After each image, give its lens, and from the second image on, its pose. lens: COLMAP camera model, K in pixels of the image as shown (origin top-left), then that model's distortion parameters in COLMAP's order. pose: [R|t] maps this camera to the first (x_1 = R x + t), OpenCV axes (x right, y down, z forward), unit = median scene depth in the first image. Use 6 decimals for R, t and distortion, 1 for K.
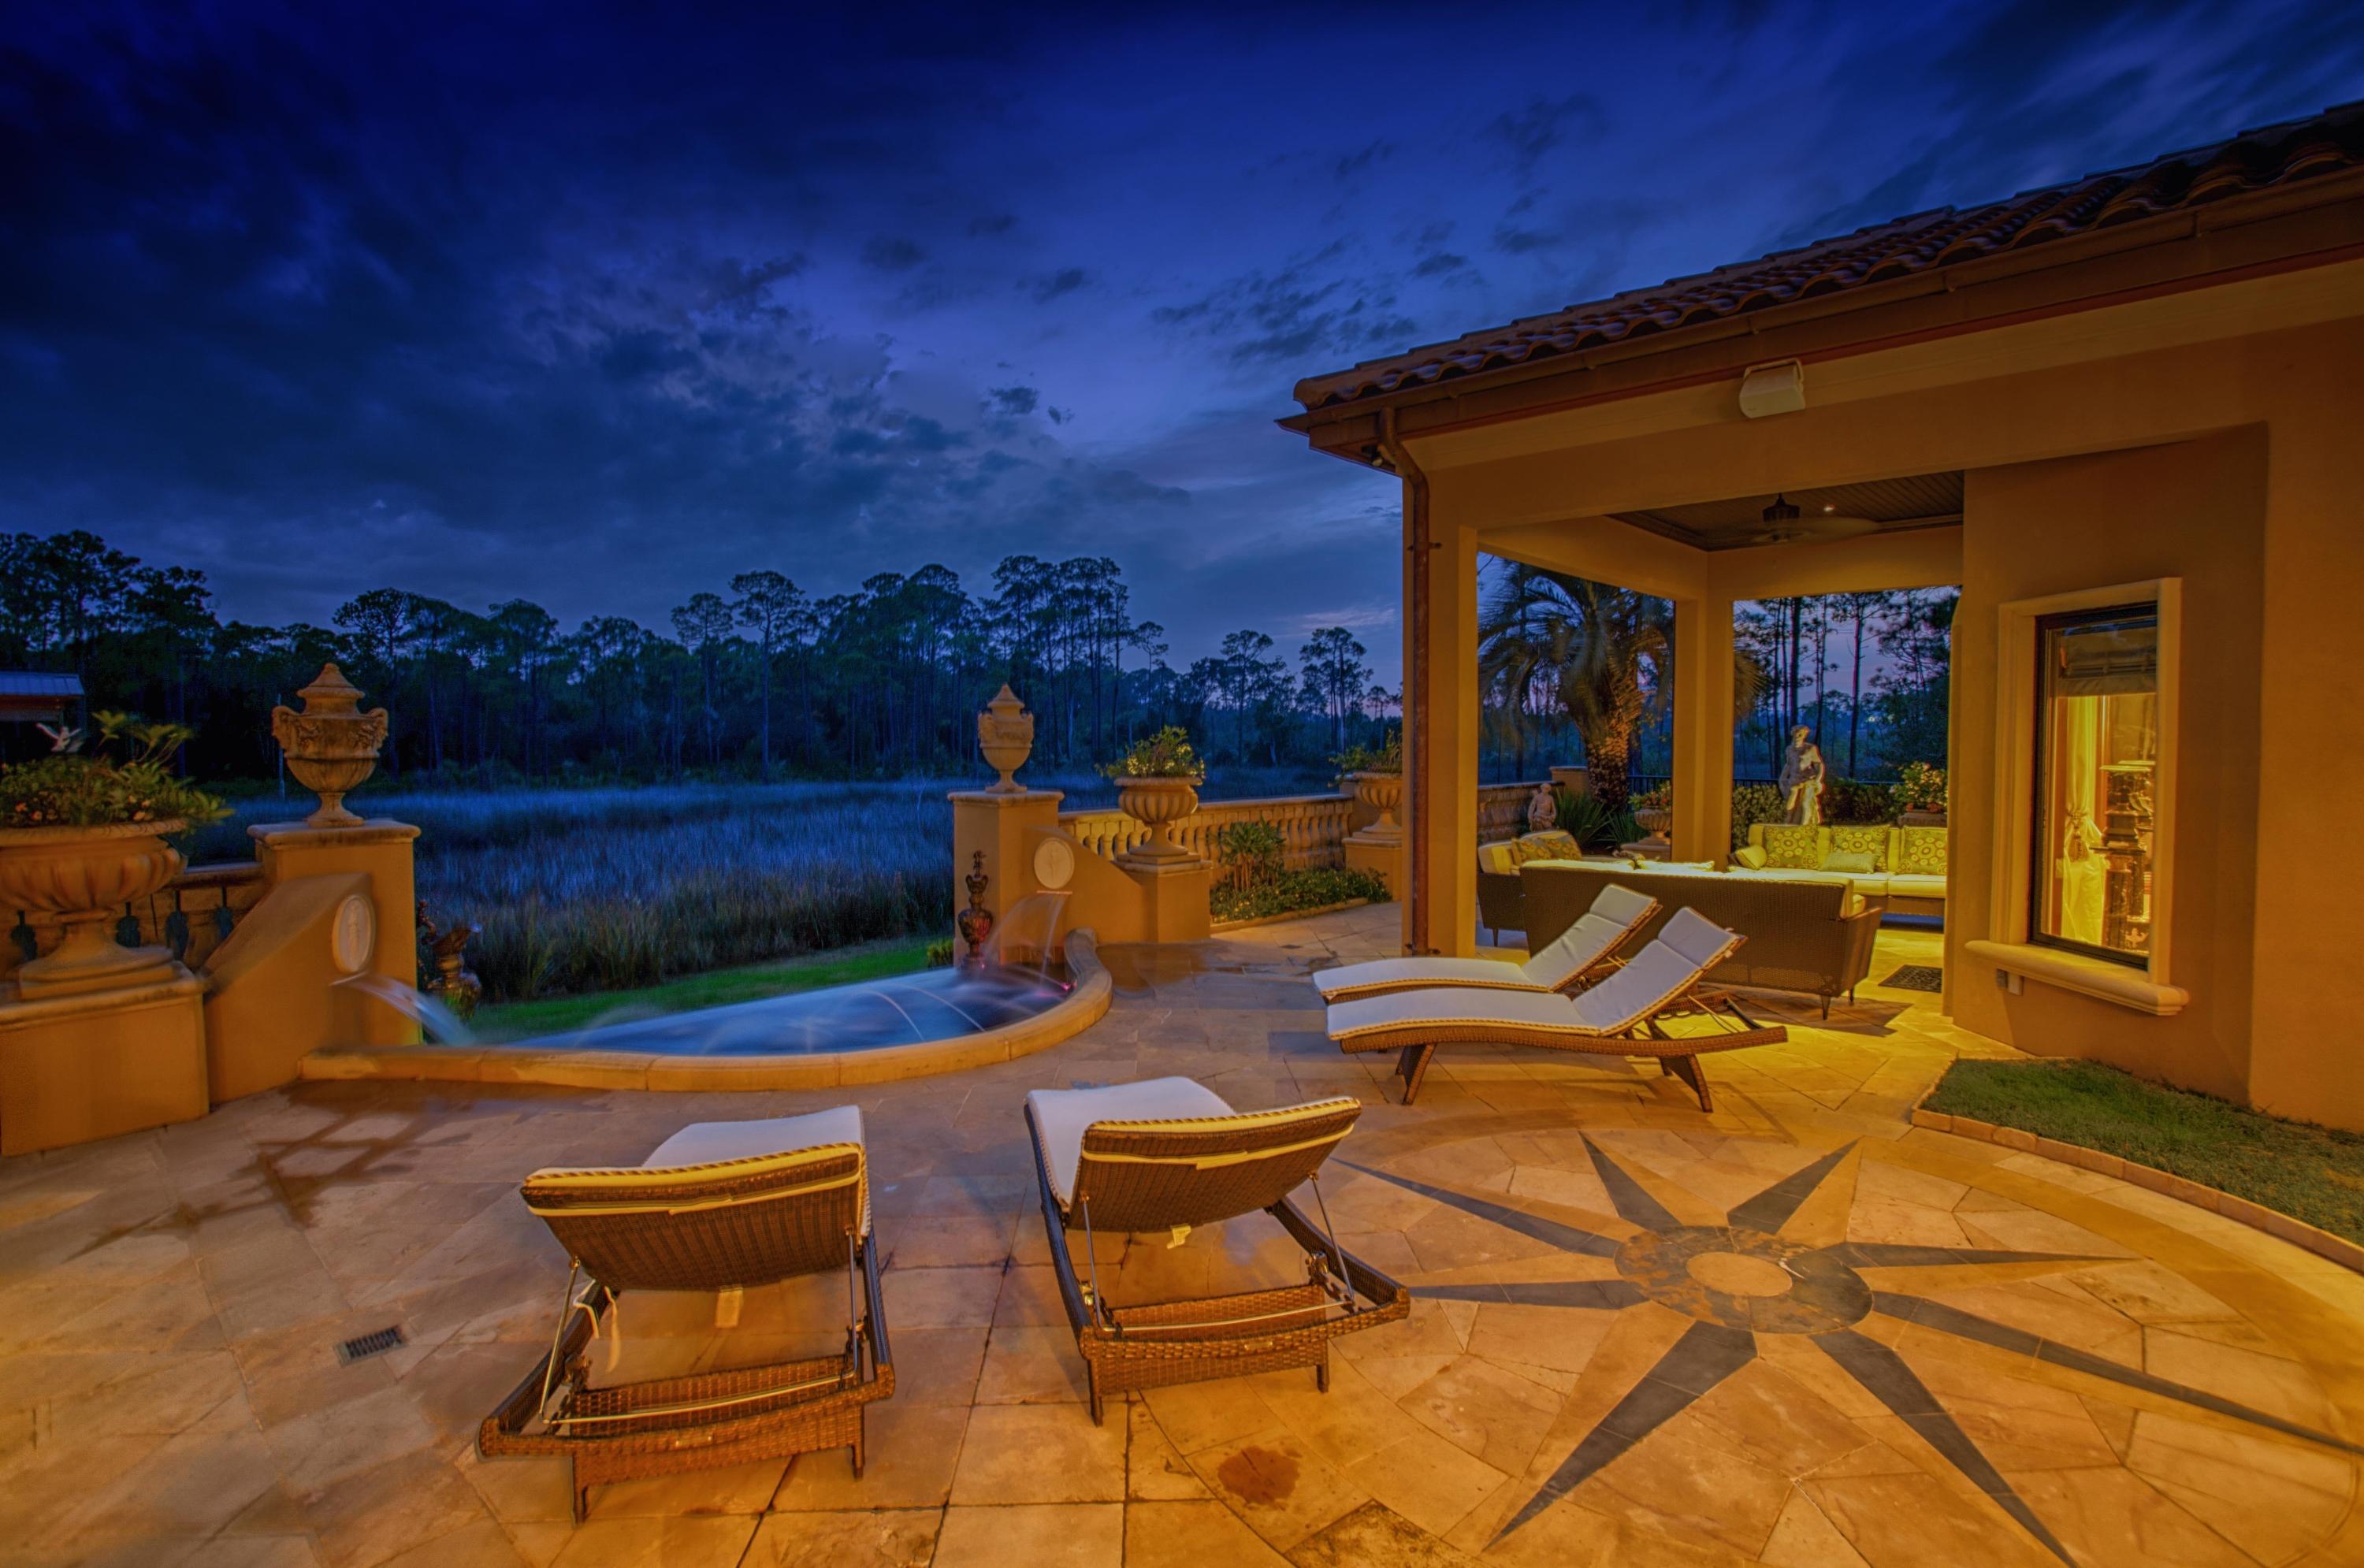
lens RADIAL K [[1159.3, 0, 1182.0], [0, 1159.3, 784.0], [0, 0, 1]] dist [-0.072279, 0.031062]
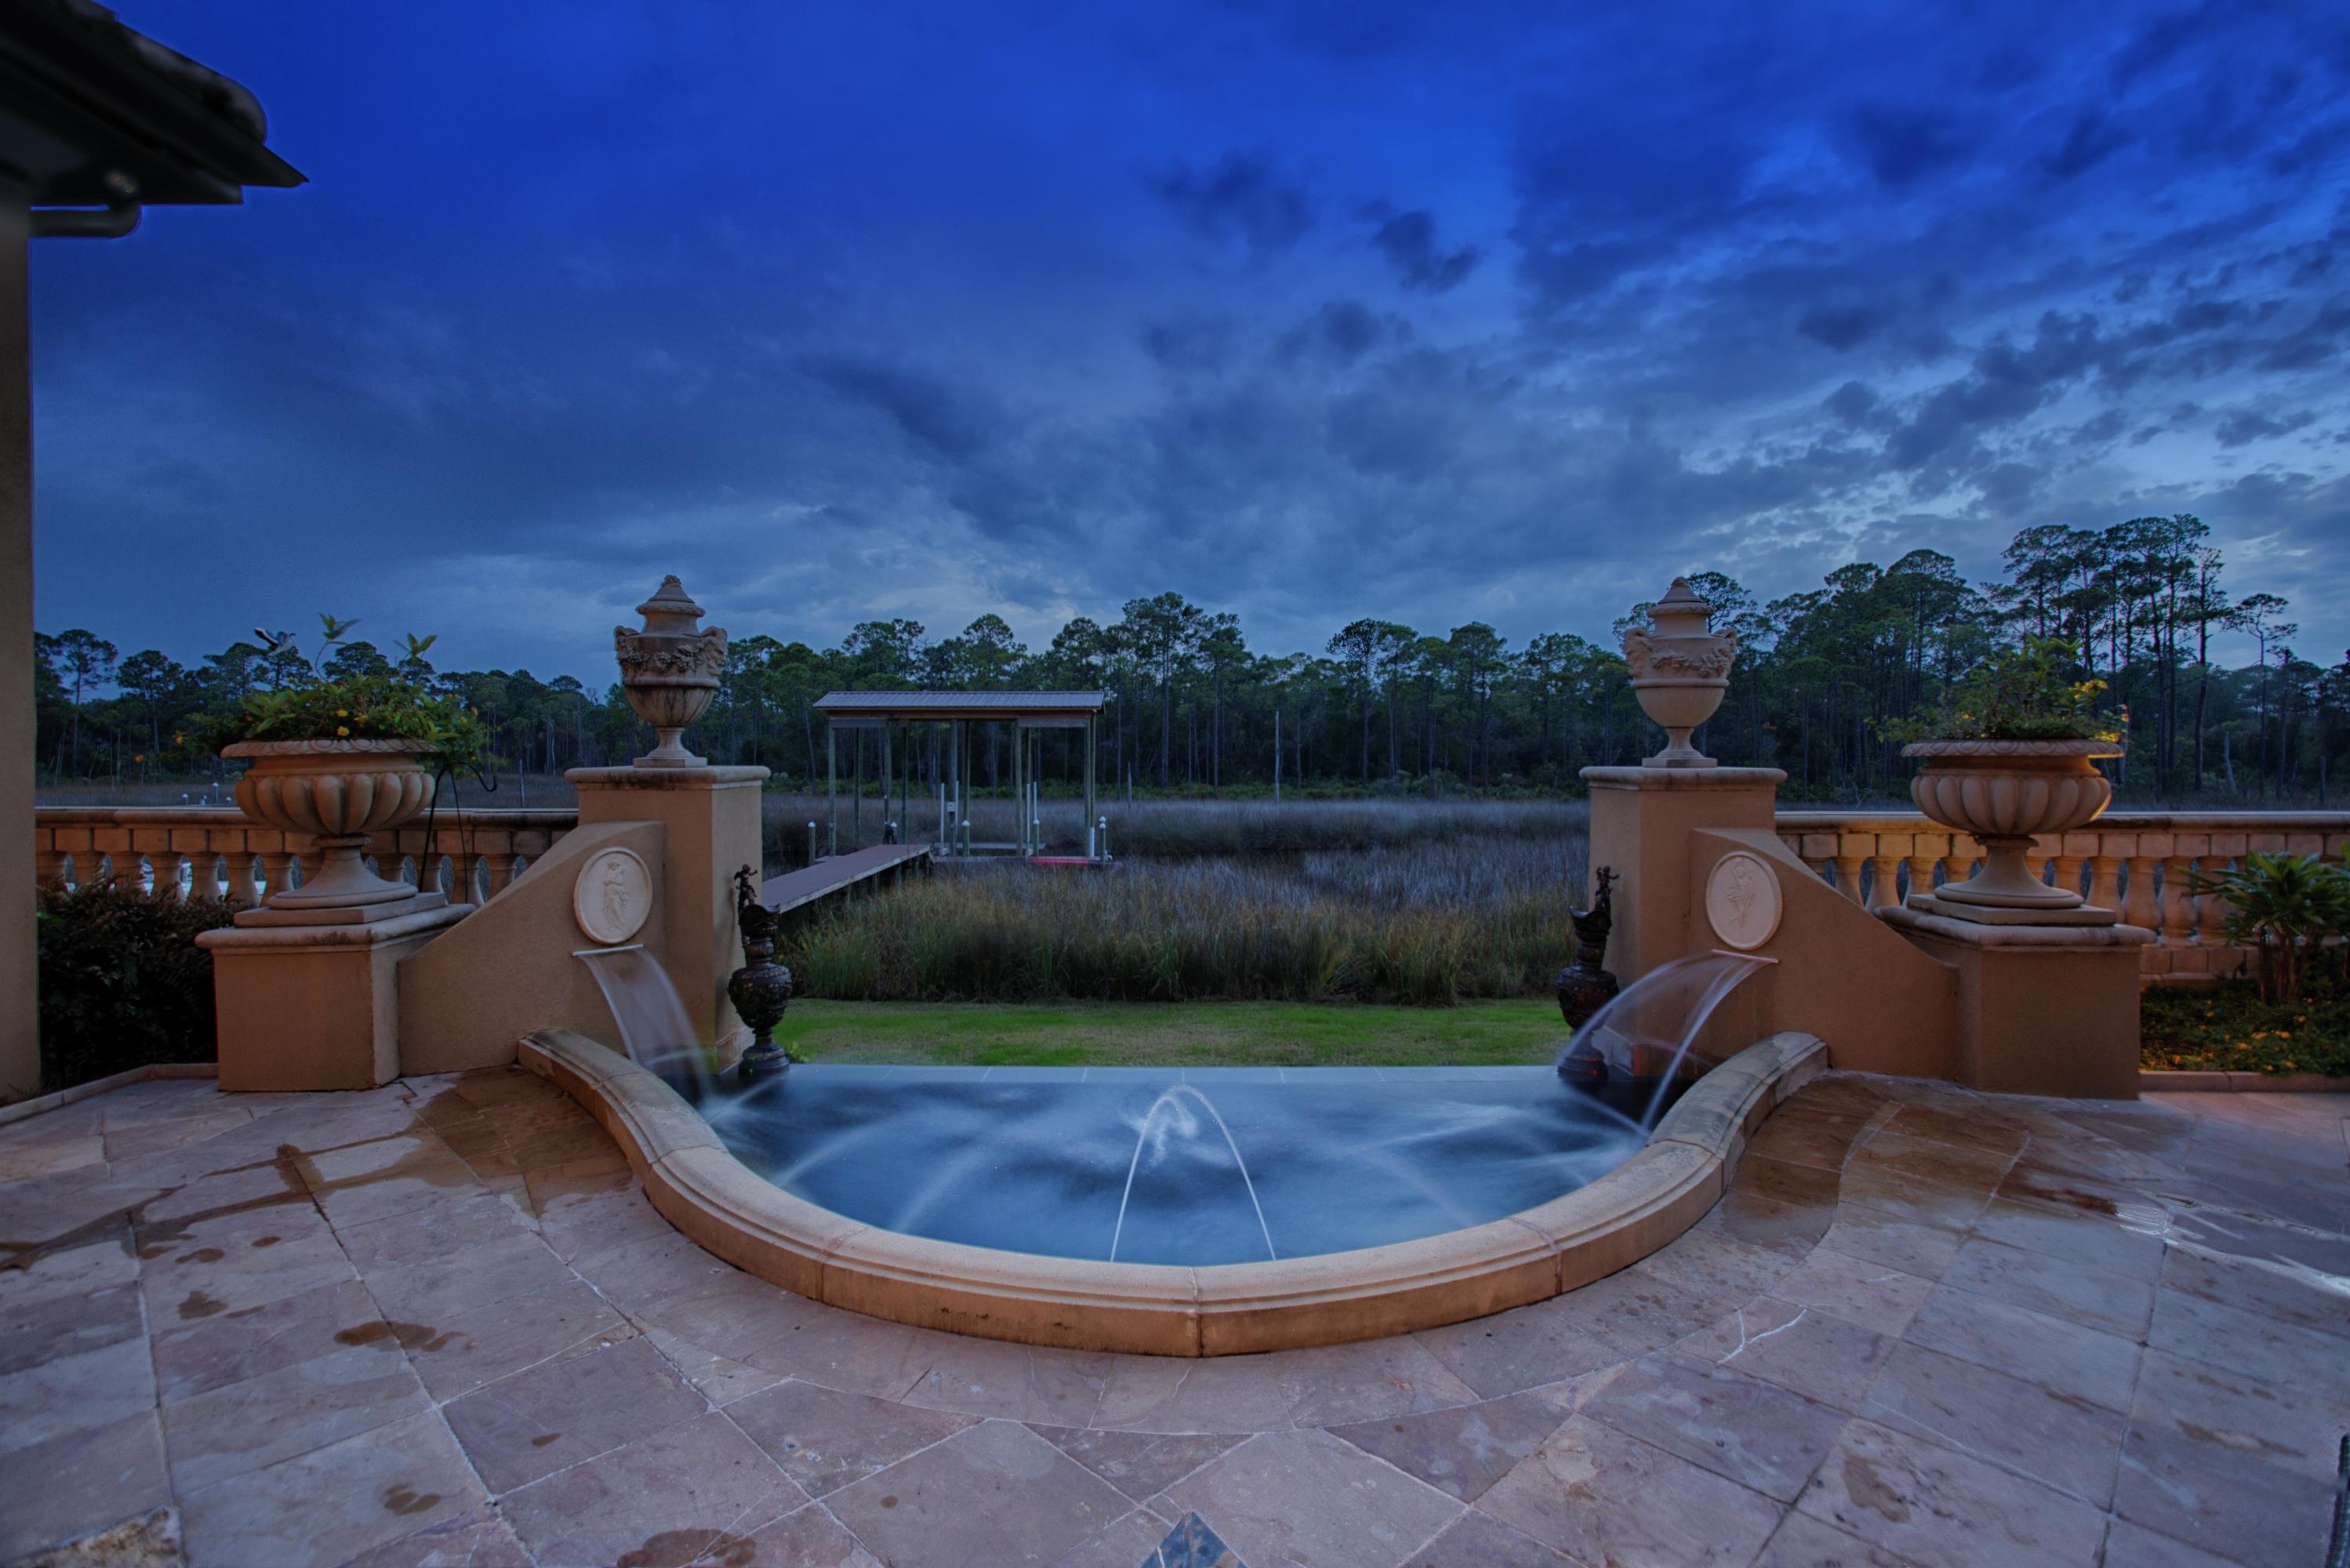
lens RADIAL K [[1152.4, 0, 1175.0], [0, 1152.4, 784.0], [0, 0, 1]] dist [-0.072279, 0.031062]
pose [[0.687370, 0.022280, -0.725966, 0.009976], [-0.035466, 0.999367, -0.002909, 0.003208], [0.725441, 0.027746, 0.687725, 0.056729]]
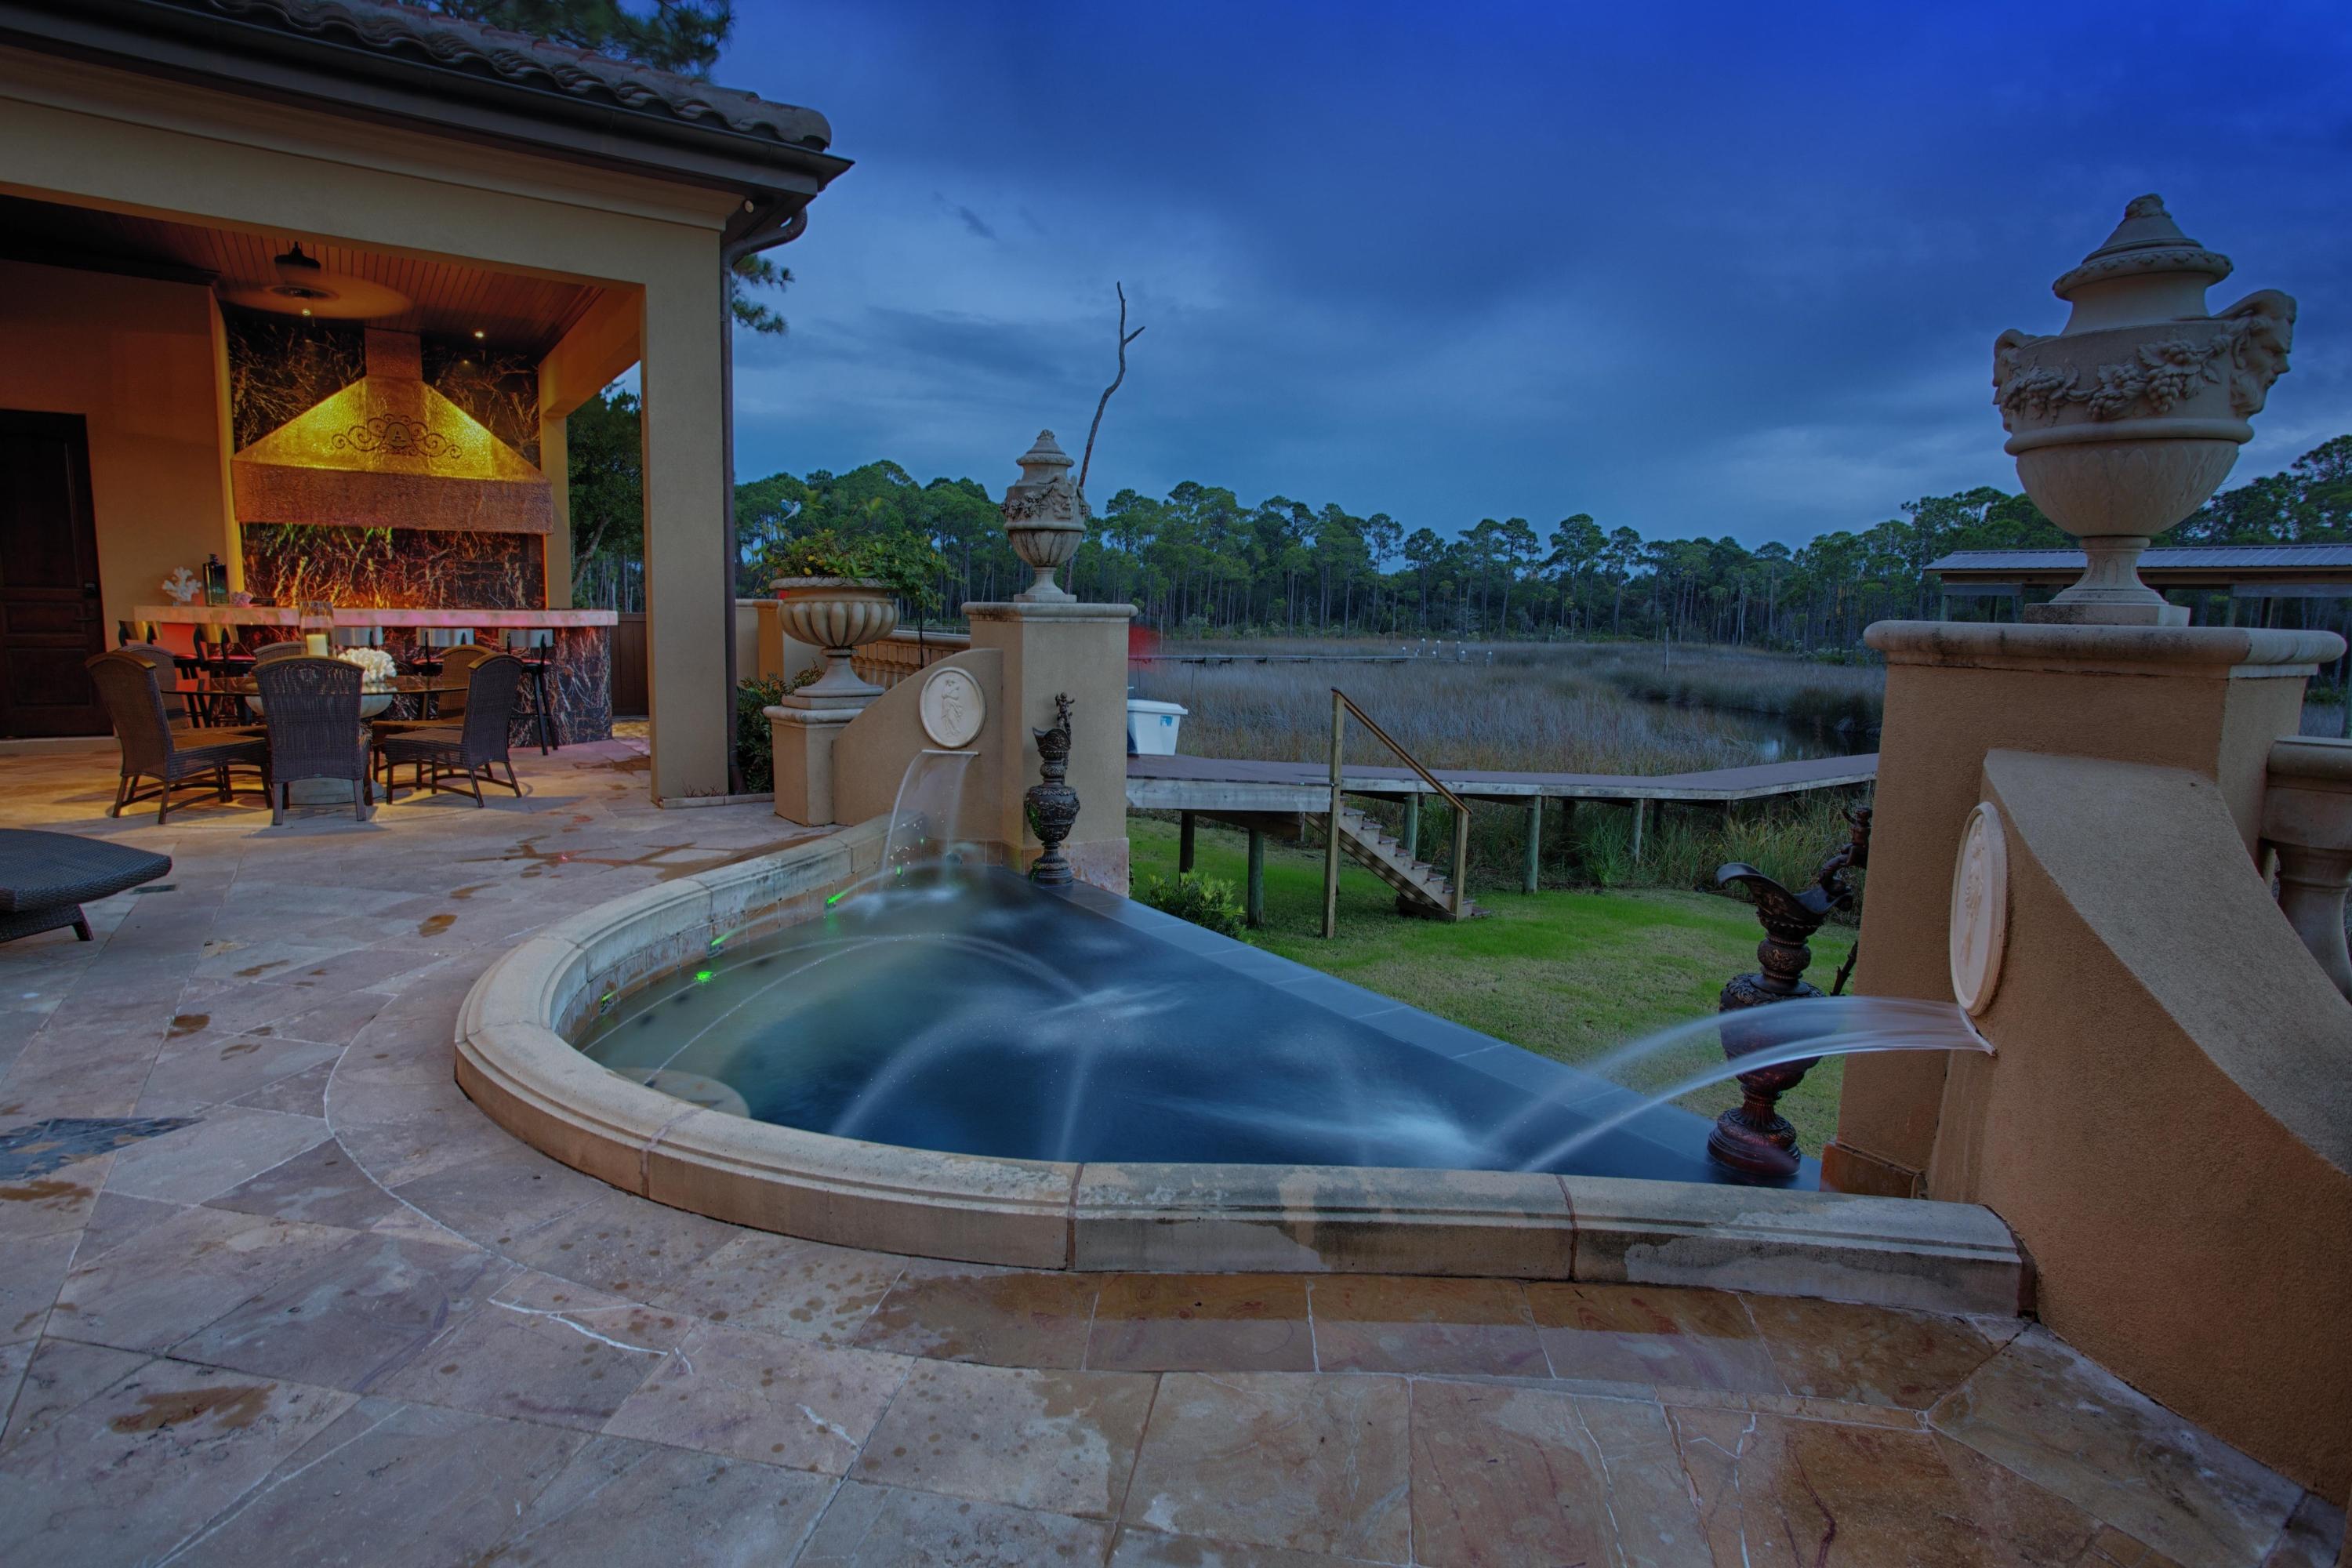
lens RADIAL K [[1236.1, 0, 1197.2], [0, 1236.1, 776.5], [0, 0, 1]] dist [-0.082204, 0.040663]
pose [[-0.209150, 0.127902, -0.969483, 0.020432], [-0.065349, 0.987365, 0.144359, 0.001833], [0.975698, 0.093547, -0.198149, 0.114000]]
